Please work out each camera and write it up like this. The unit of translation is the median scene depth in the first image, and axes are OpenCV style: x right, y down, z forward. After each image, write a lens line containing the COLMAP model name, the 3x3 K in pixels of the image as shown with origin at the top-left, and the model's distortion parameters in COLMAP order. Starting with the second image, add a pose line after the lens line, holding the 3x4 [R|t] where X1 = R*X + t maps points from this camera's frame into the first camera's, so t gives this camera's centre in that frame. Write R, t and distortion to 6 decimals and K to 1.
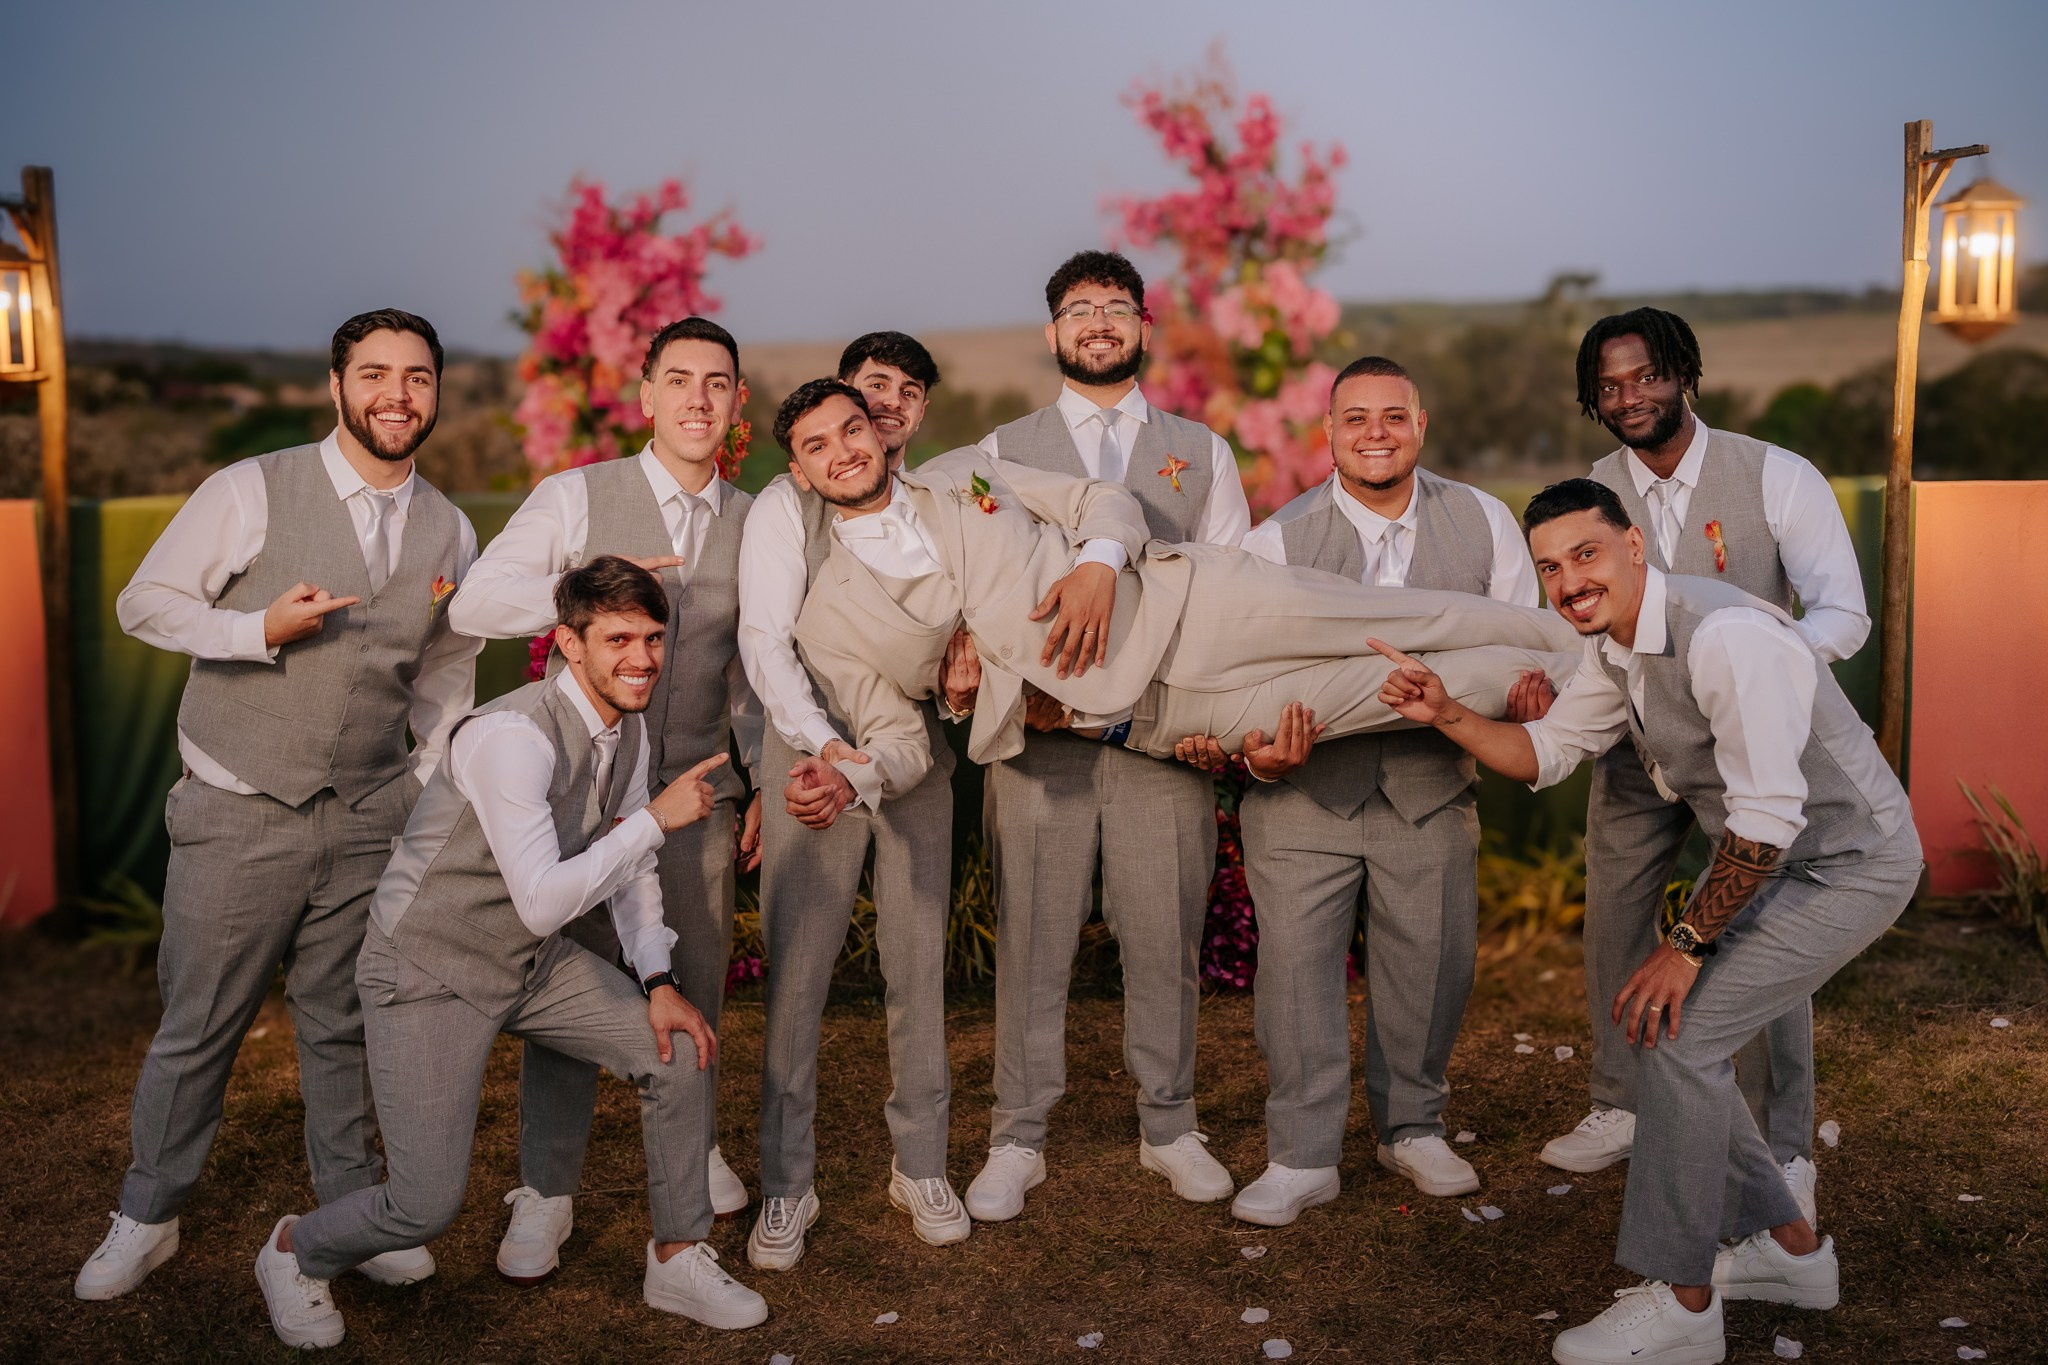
lens RADIAL K [[2091.9, 0, 1025.8], [0, 2091.9, 703.9], [0, 0, 1]] dist [0.007527, 0.000000]
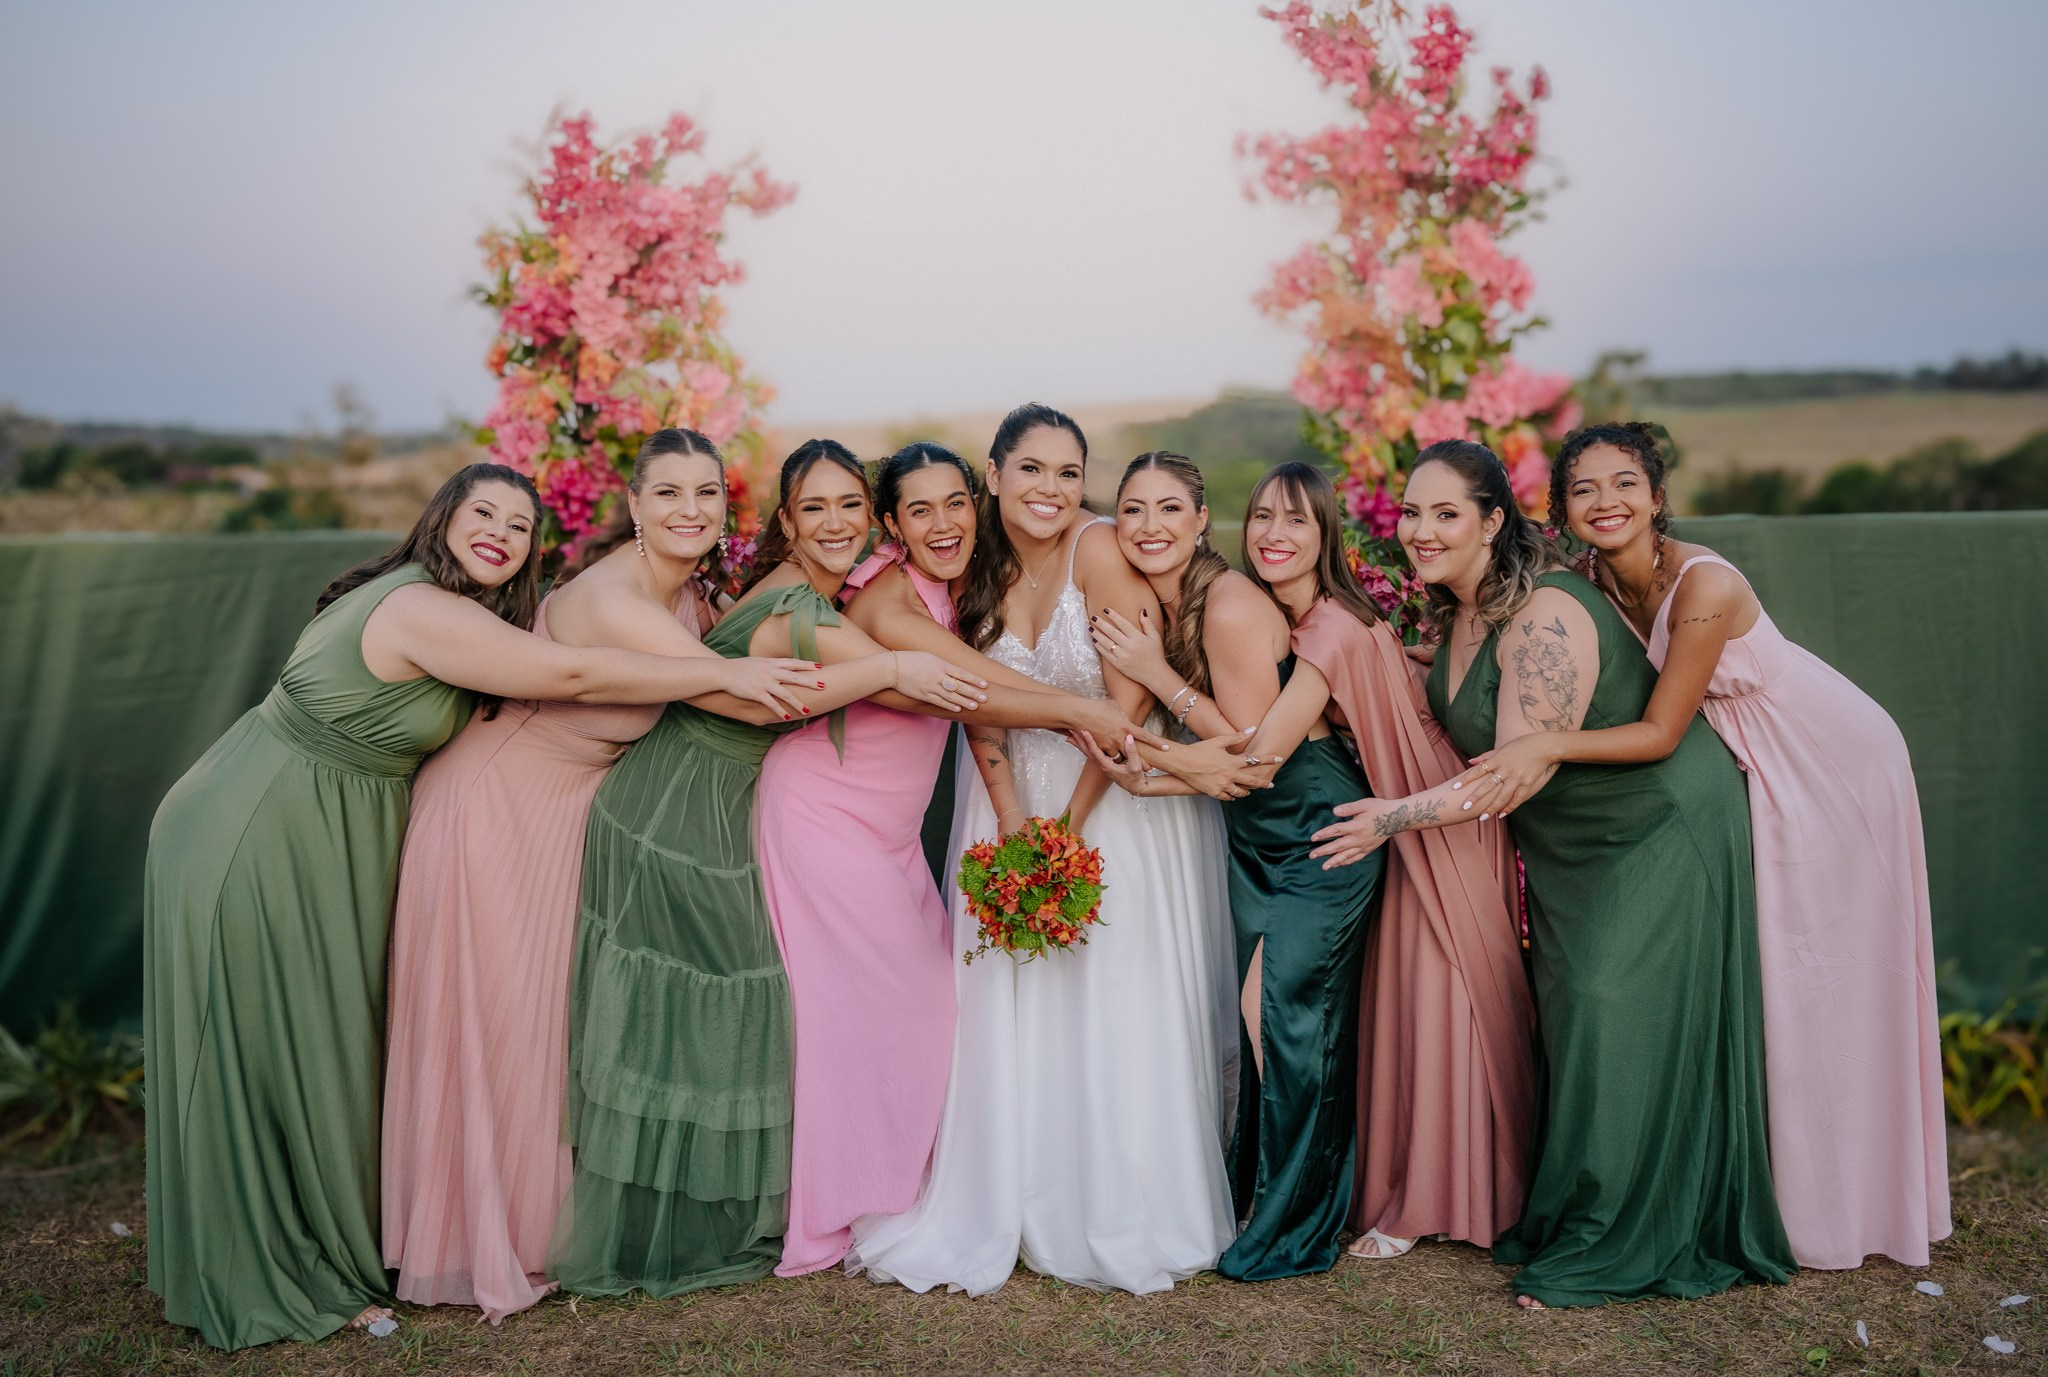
lens RADIAL K [[2163.9, 0, 1065.6], [0, 2163.9, 718.4], [0, 0, 1]] dist [0.006131, 0.000000]
pose [[0.999992, -0.001673, 0.003722, -0.030355], [0.001804, 0.999374, -0.035322, 0.001228], [-0.003661, 0.035328, 0.999369, 0.207792]]
